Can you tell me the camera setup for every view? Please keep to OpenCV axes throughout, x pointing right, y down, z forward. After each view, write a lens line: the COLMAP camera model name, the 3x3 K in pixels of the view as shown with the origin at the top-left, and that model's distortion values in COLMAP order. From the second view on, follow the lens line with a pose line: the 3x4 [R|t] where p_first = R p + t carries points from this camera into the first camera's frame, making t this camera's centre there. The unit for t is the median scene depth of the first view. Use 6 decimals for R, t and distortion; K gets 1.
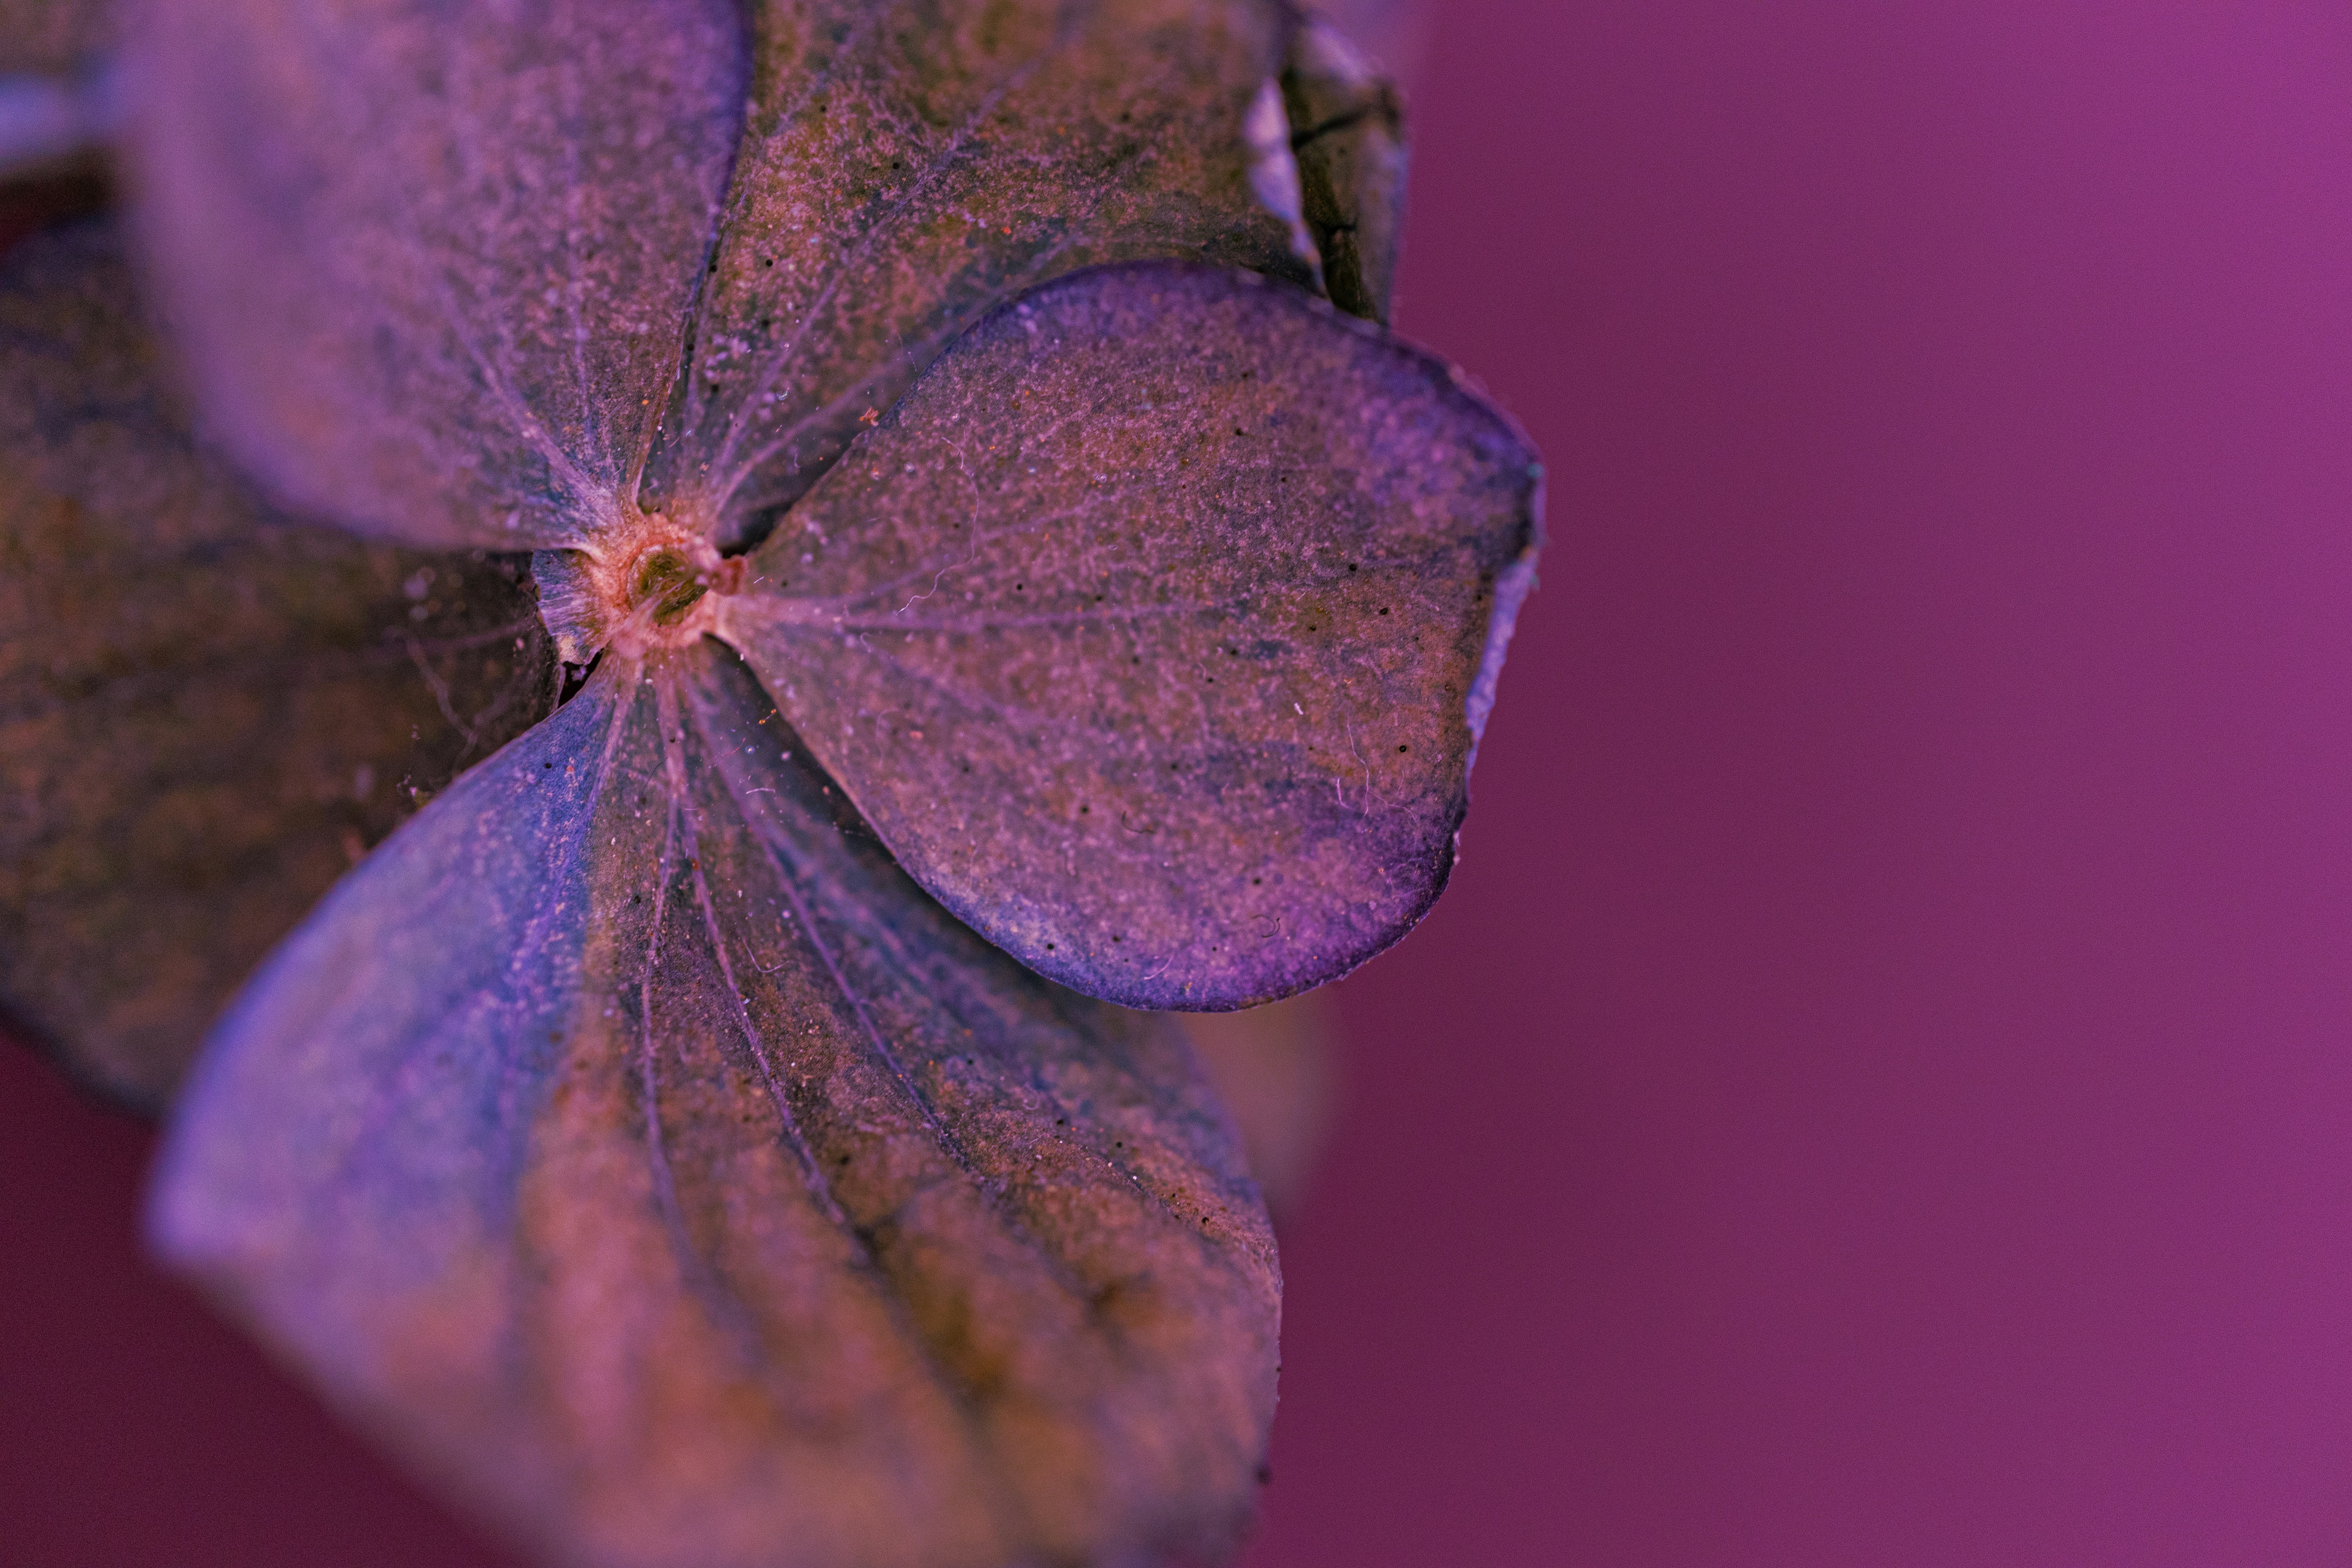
lens RADIAL K [[3011.7, 0, 1176.0], [0, 3011.7, 784.0], [0, 0, 1]] dist [0.057615, 0.044759]
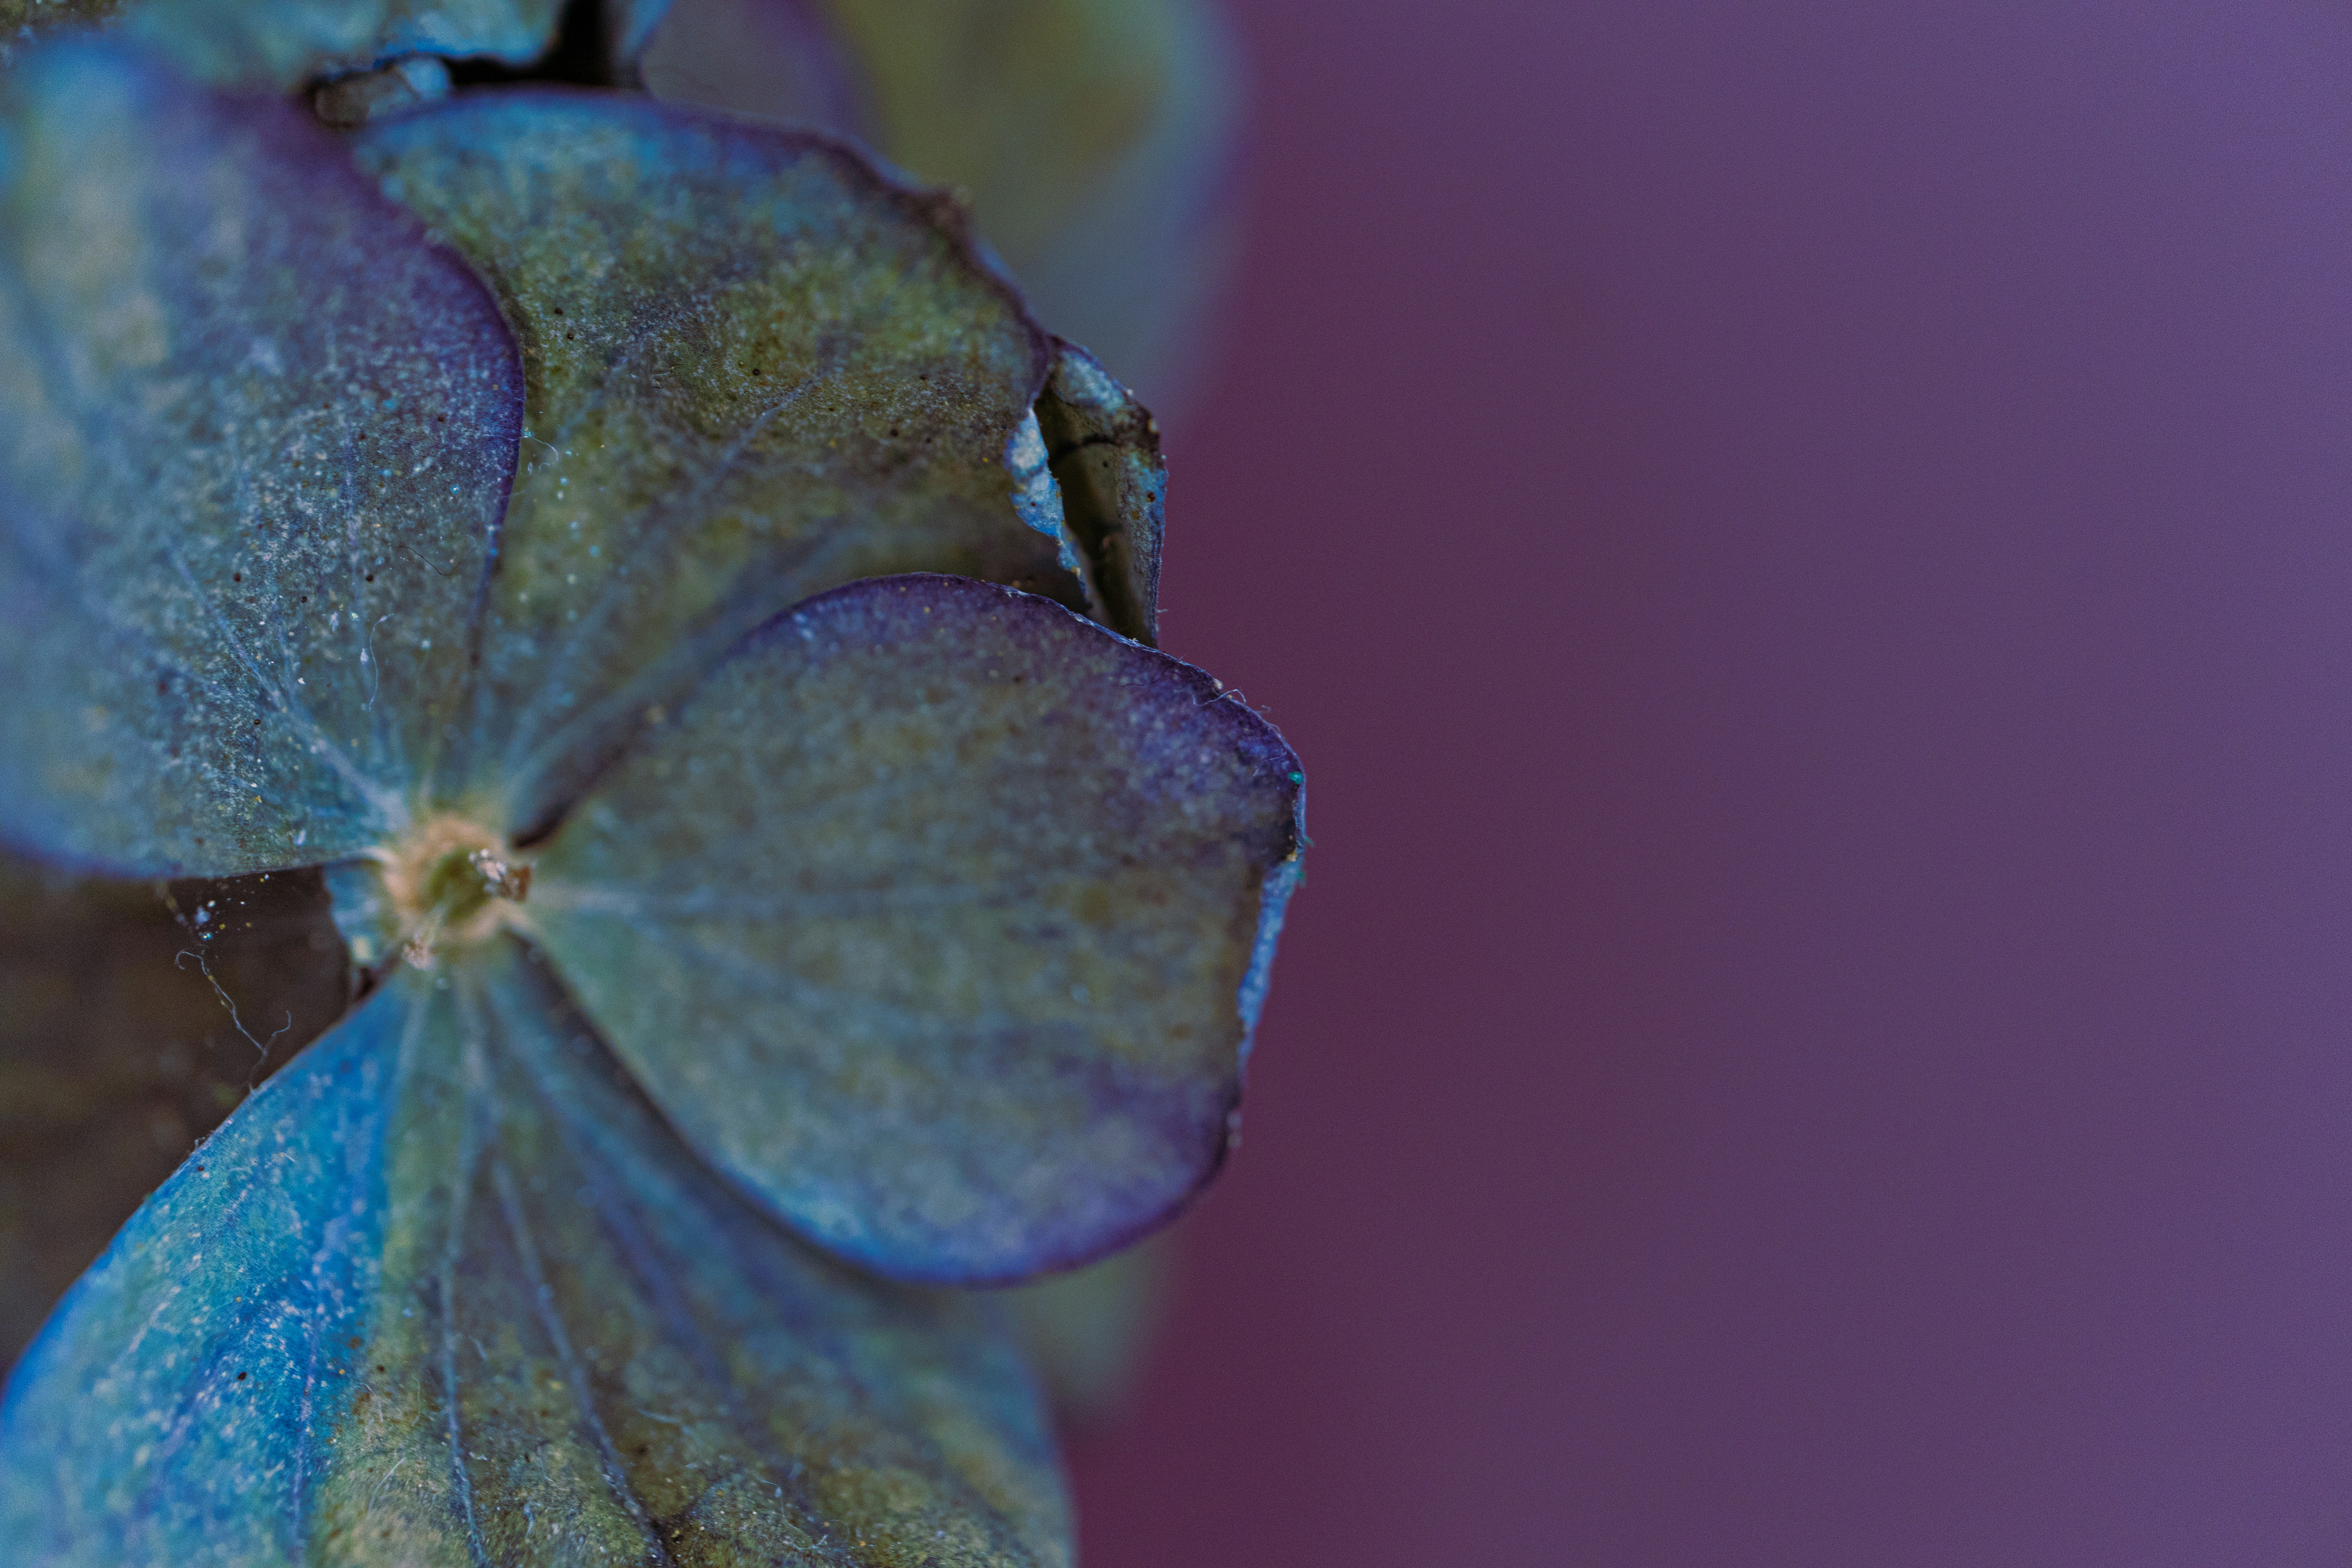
lens RADIAL K [[3011.7, 0, 1176.0], [0, 3011.7, 784.0], [0, 0, 1]] dist [0.057615, 0.044759]
pose [[0.999716, -0.018818, 0.014639, 0.061181], [0.018350, 0.999336, 0.031490, -0.131139], [-0.015222, -0.031212, 0.999397, -0.026942]]
